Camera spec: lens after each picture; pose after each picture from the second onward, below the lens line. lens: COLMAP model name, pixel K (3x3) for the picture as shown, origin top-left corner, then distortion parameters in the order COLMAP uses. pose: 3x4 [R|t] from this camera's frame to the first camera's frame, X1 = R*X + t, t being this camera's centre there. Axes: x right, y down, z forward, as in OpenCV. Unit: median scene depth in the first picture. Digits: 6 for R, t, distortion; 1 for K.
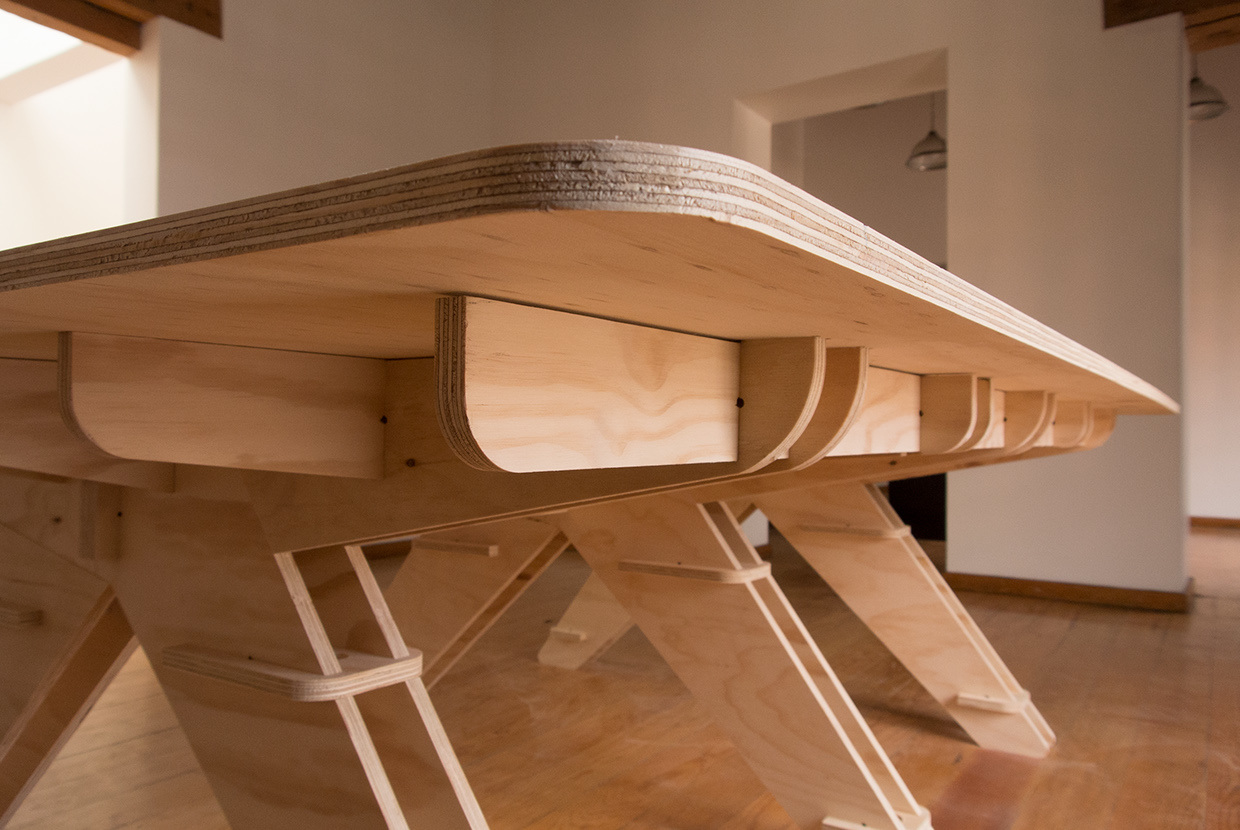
lens RADIAL K [[932.7, 0, 620.0], [0, 932.7, 415.0], [0, 0, 1]] dist [0.005155, 0.004416]
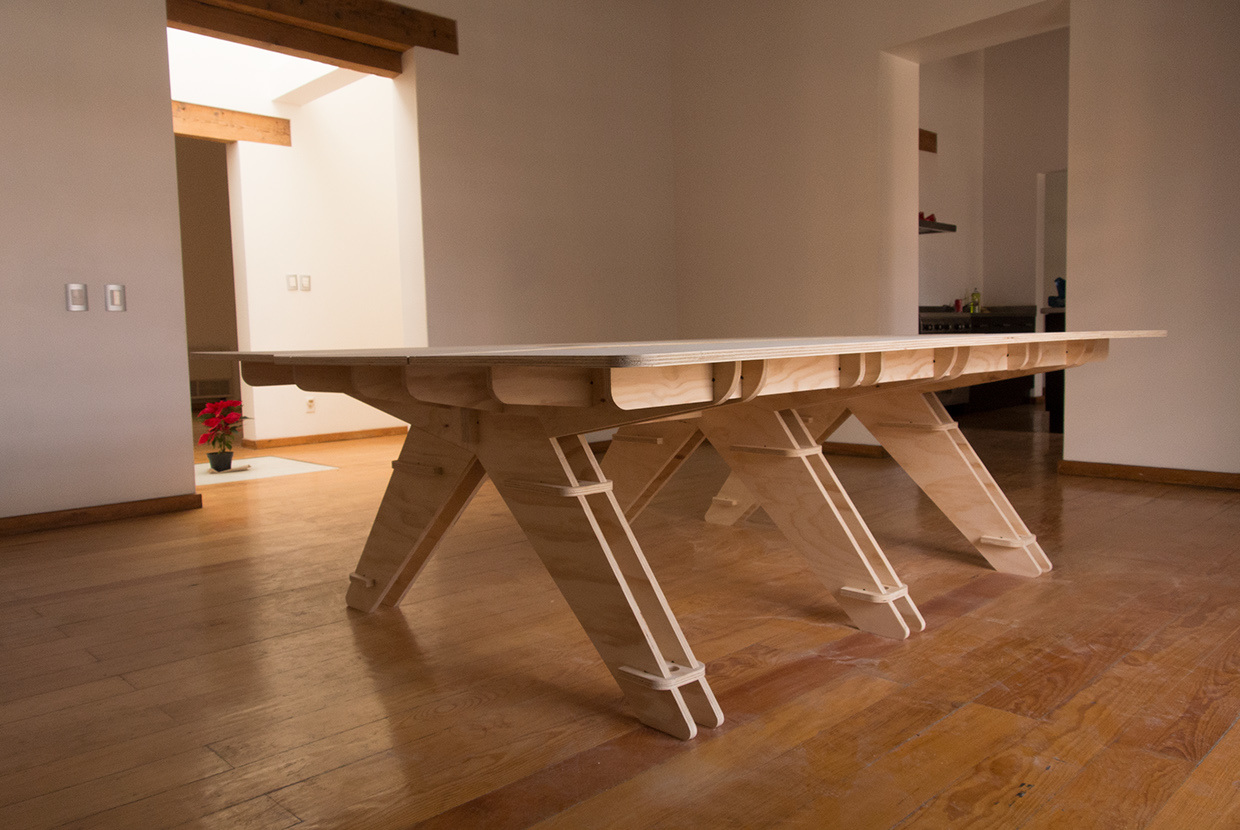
lens RADIAL K [[932.7, 0, 620.0], [0, 932.7, 415.0], [0, 0, 1]] dist [0.005155, 0.004416]
pose [[0.975424, -0.017354, -0.219652, 0.157953], [0.040193, 0.994181, 0.099939, -0.067485], [0.216639, -0.106311, 0.970446, -0.607463]]
